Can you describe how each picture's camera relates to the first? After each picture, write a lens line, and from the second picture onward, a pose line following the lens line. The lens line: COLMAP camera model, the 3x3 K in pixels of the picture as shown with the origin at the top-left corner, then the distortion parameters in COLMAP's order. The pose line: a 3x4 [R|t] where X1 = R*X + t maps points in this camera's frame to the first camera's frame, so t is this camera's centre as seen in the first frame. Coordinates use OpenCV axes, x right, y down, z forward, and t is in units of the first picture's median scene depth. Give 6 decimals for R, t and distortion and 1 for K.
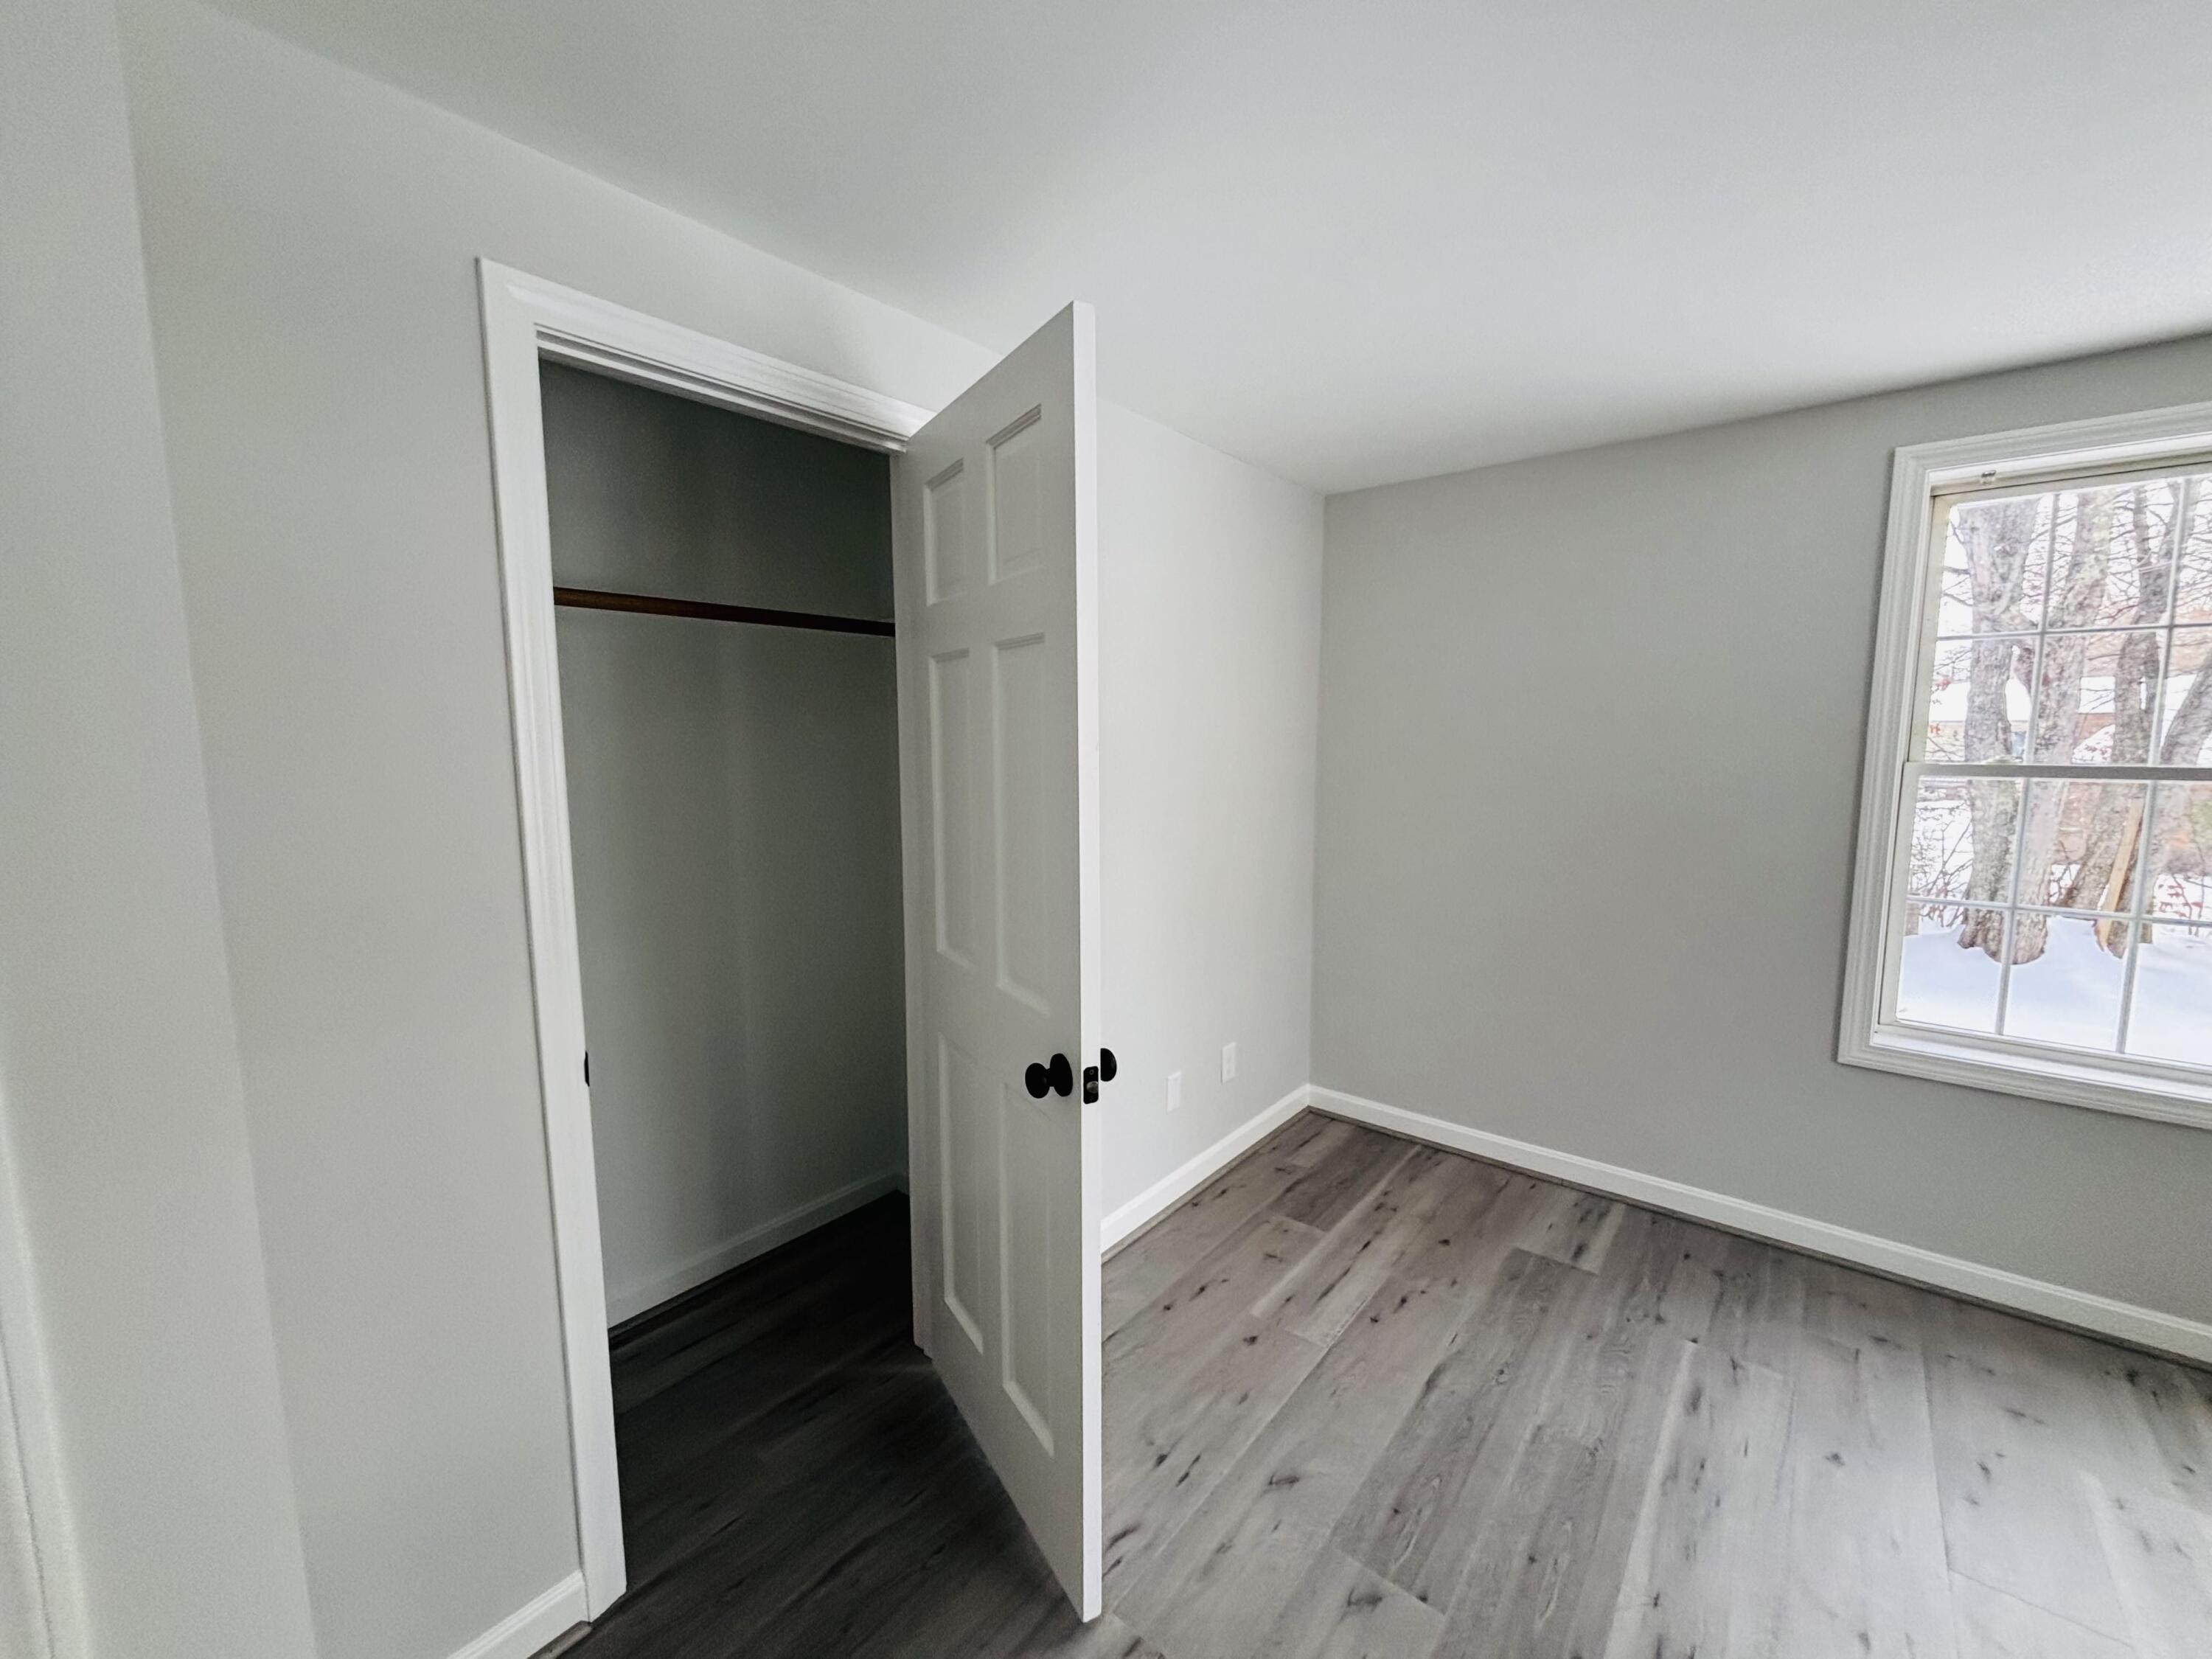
lens RADIAL K [[895.6, 0, 1107.2], [0, 895.6, 839.0], [0, 0, 1]] dist [-0.003779, 0.000778]
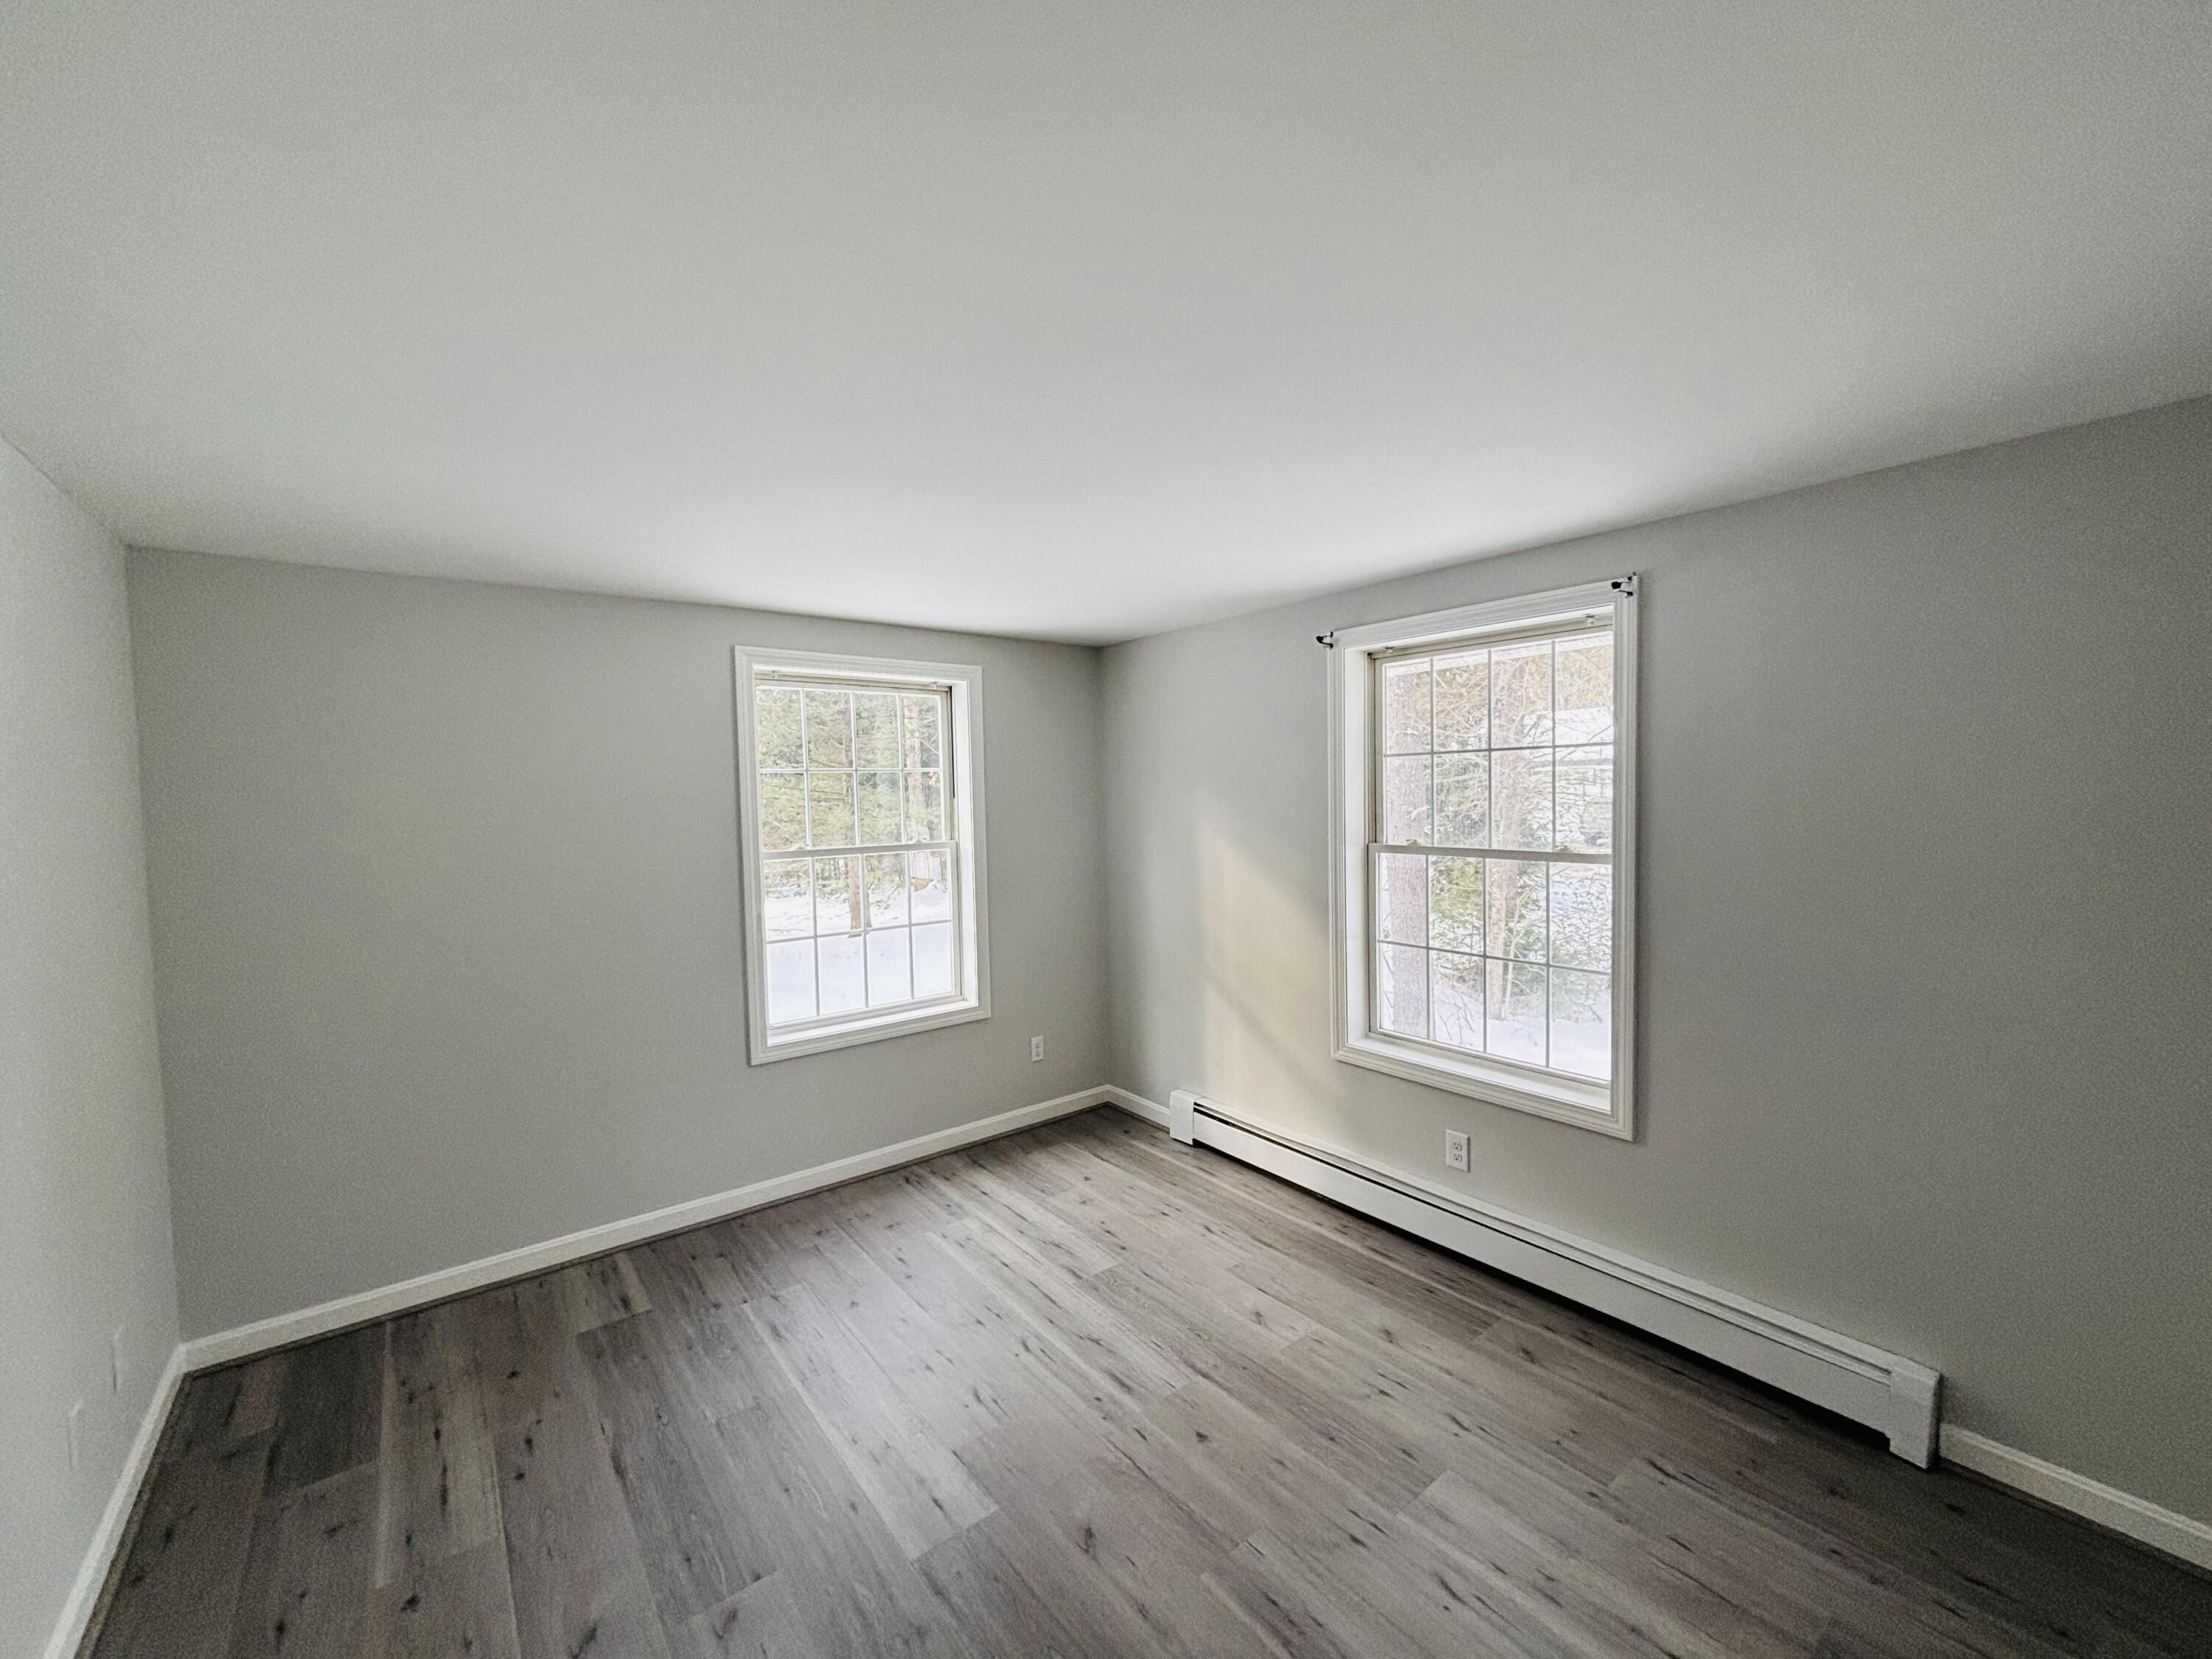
lens RADIAL K [[895.6, 0, 1109.5], [0, 895.6, 848.3], [0, 0, 1]] dist [-0.003779, 0.000778]
pose [[0.215795, -0.067684, 0.974090, -0.421648], [0.134032, 0.990205, 0.039111, -0.071551], [-0.967196, 0.122119, 0.222753, 0.097332]]
